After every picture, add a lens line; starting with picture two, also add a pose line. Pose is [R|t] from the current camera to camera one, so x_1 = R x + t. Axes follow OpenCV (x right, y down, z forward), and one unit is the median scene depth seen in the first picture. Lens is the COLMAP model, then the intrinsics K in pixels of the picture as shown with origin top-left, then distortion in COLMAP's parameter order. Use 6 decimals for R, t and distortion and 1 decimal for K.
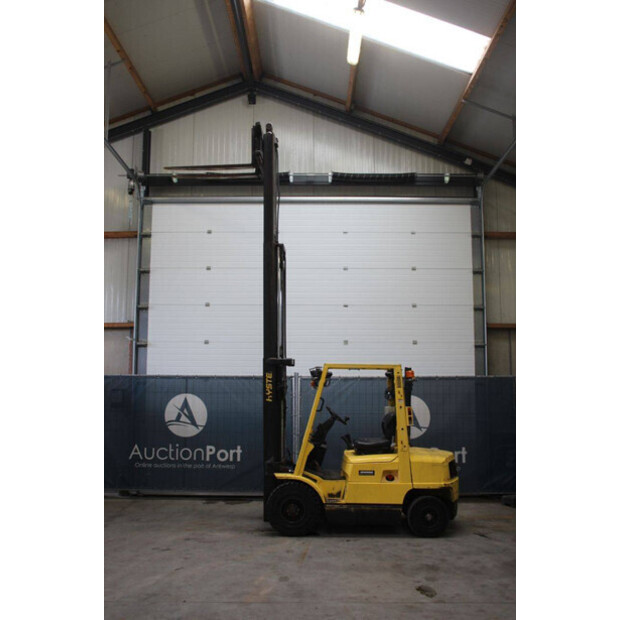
lens RADIAL K [[624.7, 0, 315.2], [0, 624.7, 306.7], [0, 0, 1]] dist [-0.053172, 0.000000]
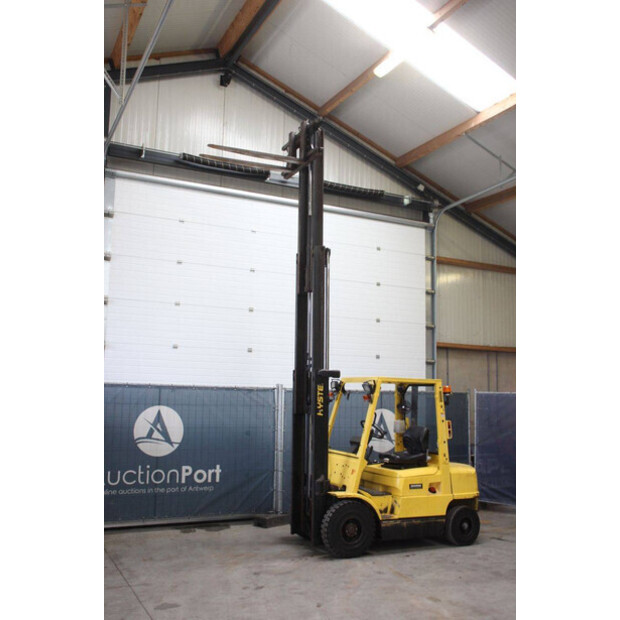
lens RADIAL K [[624.7, 0, 318.4], [0, 624.7, 321.8], [0, 0, 1]] dist [-0.053172, 0.000000]
pose [[0.888681, 0.067309, 0.453559, -0.414841], [-0.069576, 0.997508, -0.011707, 0.019433], [-0.453216, -0.021153, 0.891150, 0.143779]]
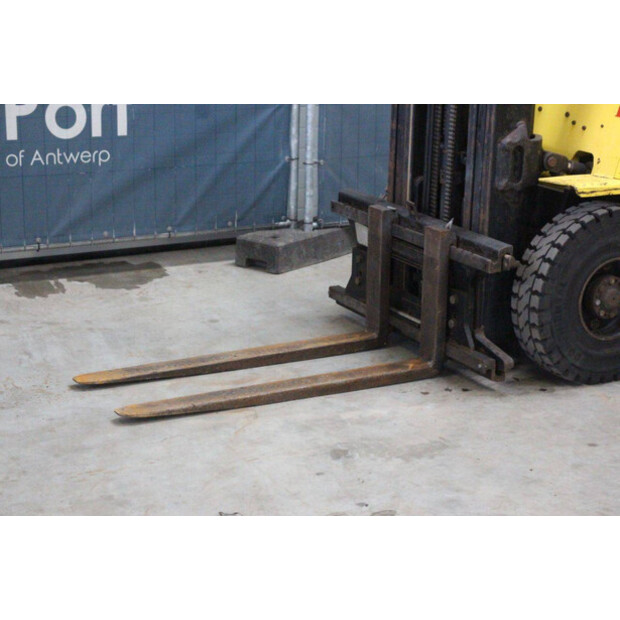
lens RADIAL K [[1456.8, 0, 320.0], [0, 1456.8, 310.3], [0, 0, 1]] dist [0.439654, 0.000000]
pose [[0.848328, -0.121631, 0.515311, -0.398478], [-0.089052, 0.926615, 0.365314, 0.071054], [-0.521928, -0.355795, 0.775242, 0.412966]]
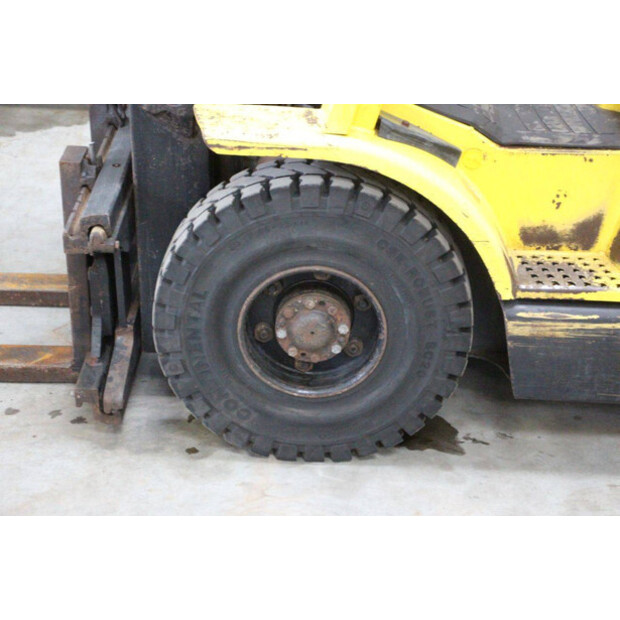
lens RADIAL K [[1378.7, 0, 309.0], [0, 1378.7, 309.7], [0, 0, 1]] dist [0.384764, 0.000000]
pose [[0.999707, 0.017674, 0.016565, -0.033570], [-0.023903, 0.830653, 0.556277, 0.090058], [-0.003928, -0.556510, 0.830832, 0.539987]]
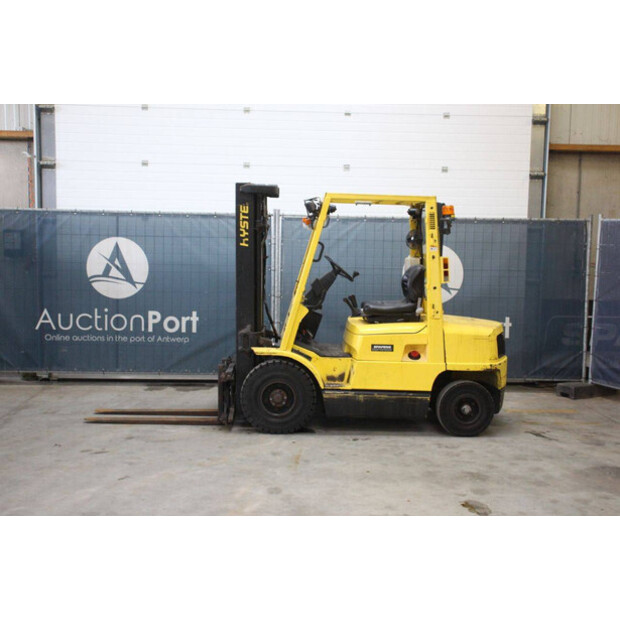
lens RADIAL K [[829.7, 0, 315.6], [0, 829.7, 309.4], [0, 0, 1]] dist [0.047205, 0.000000]
pose [[0.998552, 0.011206, 0.052622, -0.034569], [-0.021661, 0.979032, 0.202552, 0.025942], [-0.049249, -0.203398, 0.977857, 0.065921]]
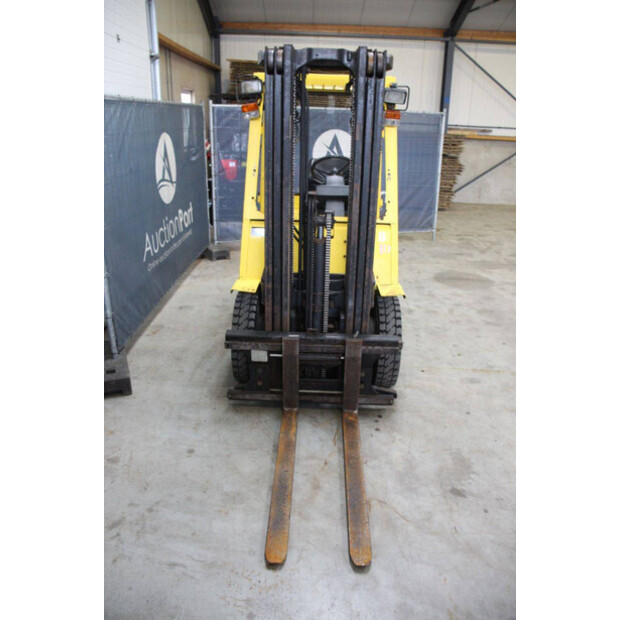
lens RADIAL K [[506.9, 0, 315.5], [0, 506.9, 312.2], [0, 0, 1]] dist [-0.153689, 0.113454]
pose [[-0.016298, -0.366274, 0.930364, -0.367788], [-0.138195, 0.922383, 0.360711, 0.109262], [-0.990271, -0.122693, -0.065650, 0.864209]]
